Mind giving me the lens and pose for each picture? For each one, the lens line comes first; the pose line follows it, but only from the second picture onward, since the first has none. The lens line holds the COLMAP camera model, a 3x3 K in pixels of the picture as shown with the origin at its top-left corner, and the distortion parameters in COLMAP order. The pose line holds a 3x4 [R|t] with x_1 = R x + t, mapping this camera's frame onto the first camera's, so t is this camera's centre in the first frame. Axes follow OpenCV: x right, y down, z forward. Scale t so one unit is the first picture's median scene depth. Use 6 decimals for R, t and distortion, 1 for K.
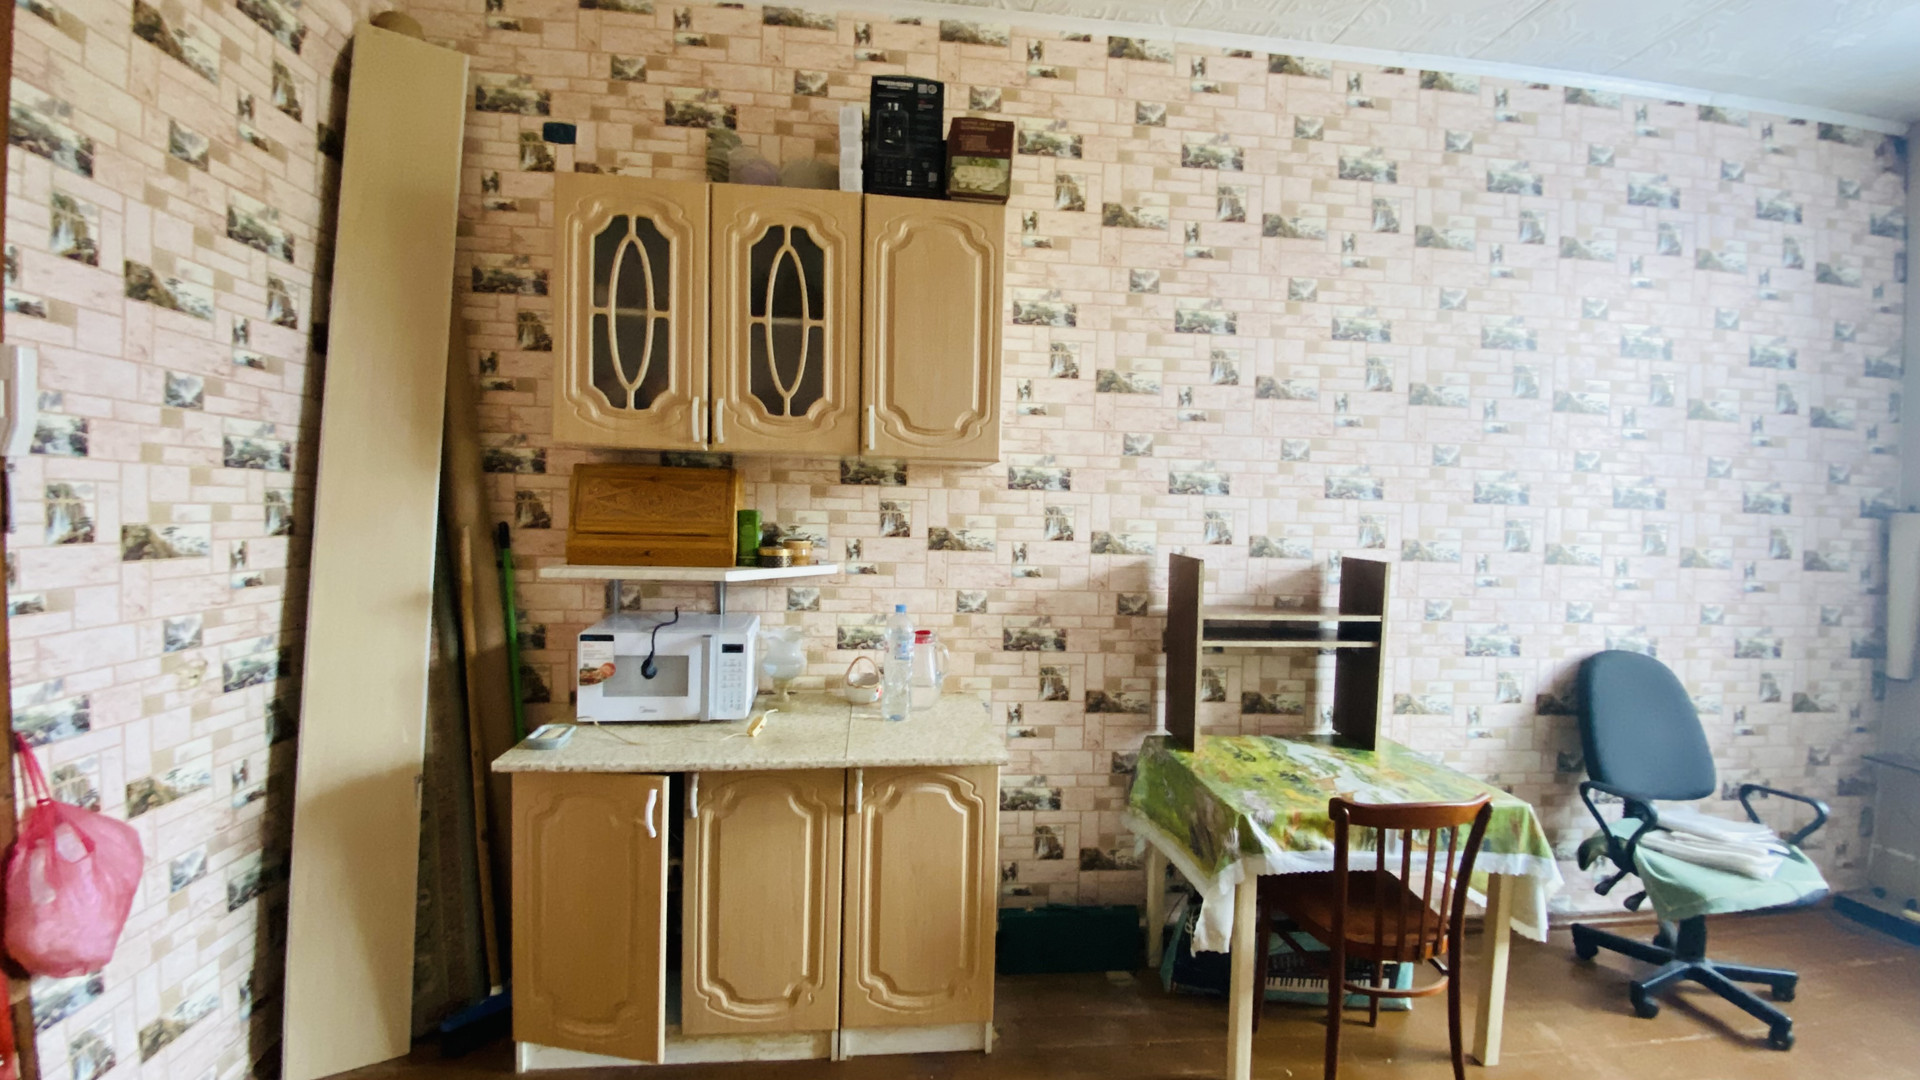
lens RADIAL K [[741.3, 0, 954.8], [0, 741.3, 552.1], [0, 0, 1]] dist [0.055929, -0.042783]
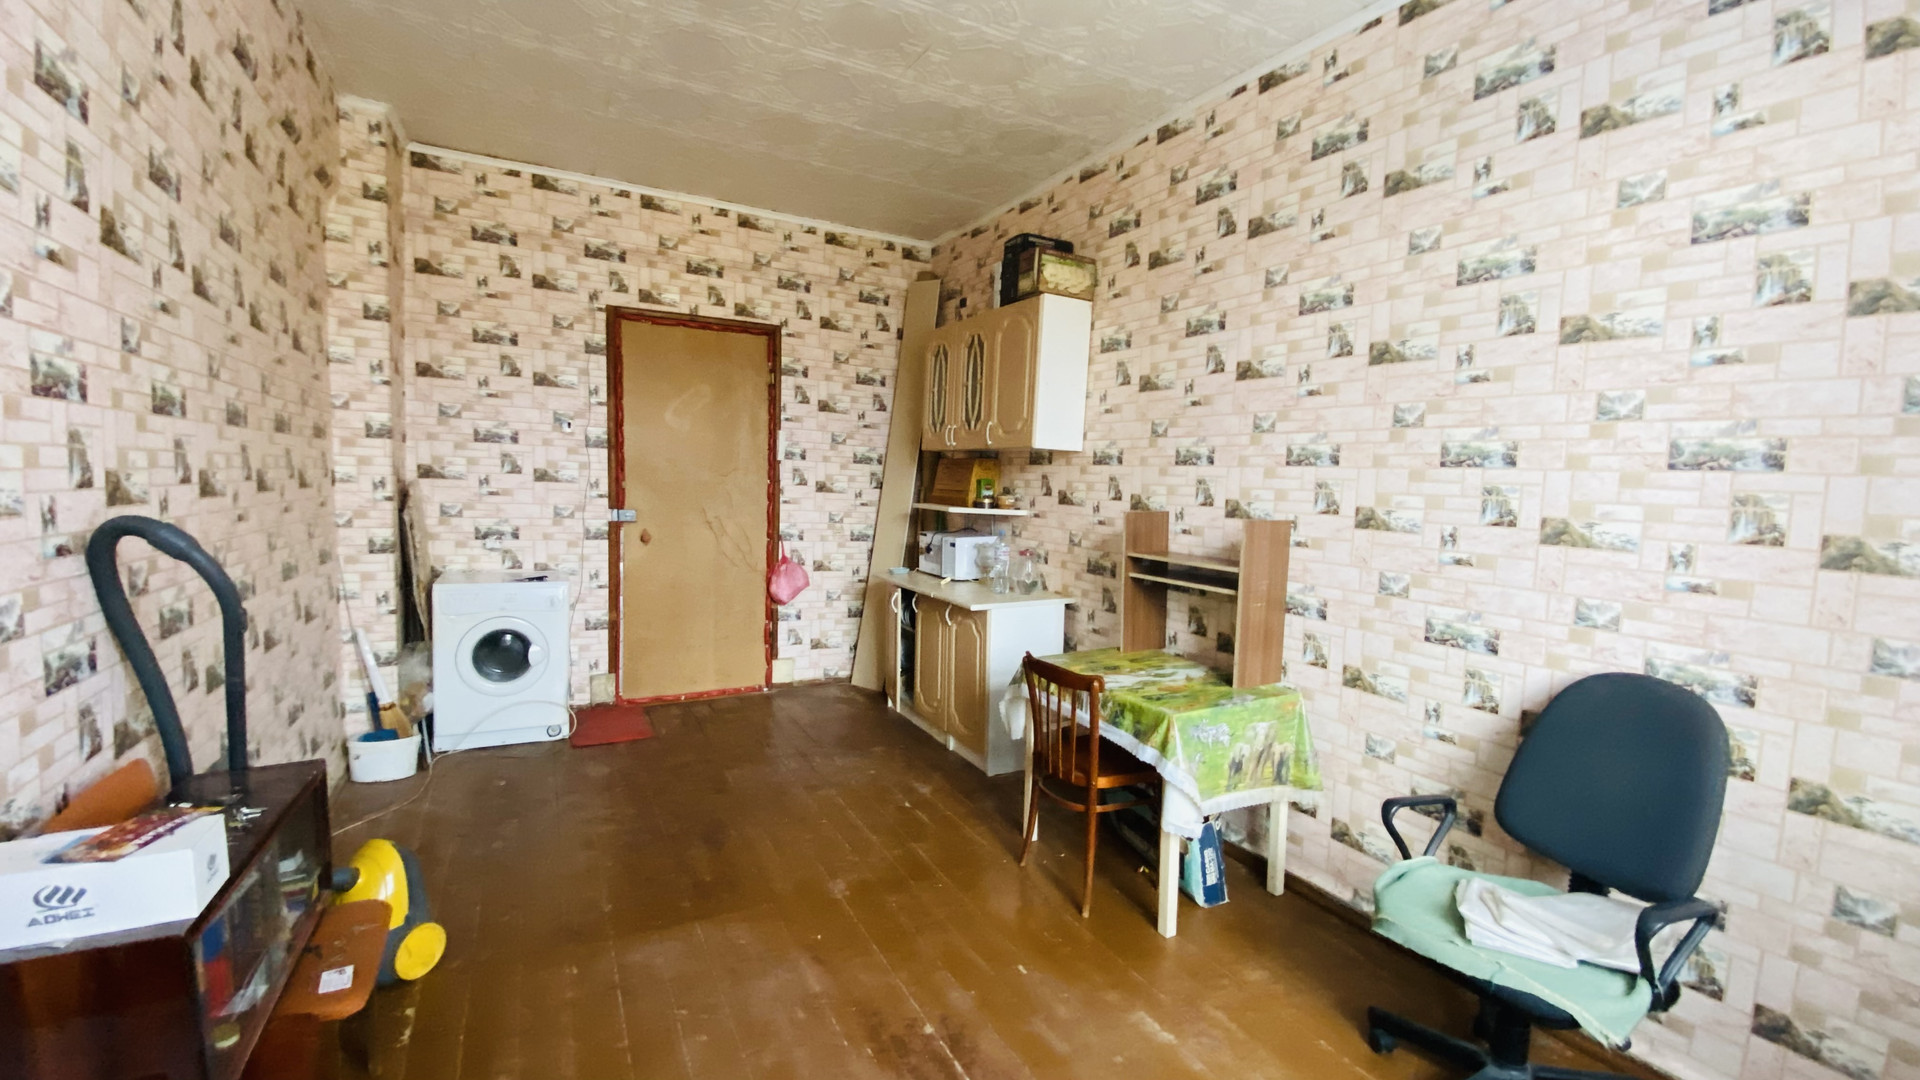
lens RADIAL K [[741.3, 0, 954.8], [0, 741.3, 552.1], [0, 0, 1]] dist [0.055929, -0.042783]
pose [[0.402500, 0.081577, -0.911778, 1.289288], [-0.077945, 0.995458, 0.054656, 0.029344], [0.912096, 0.049070, 0.407030, 0.139235]]
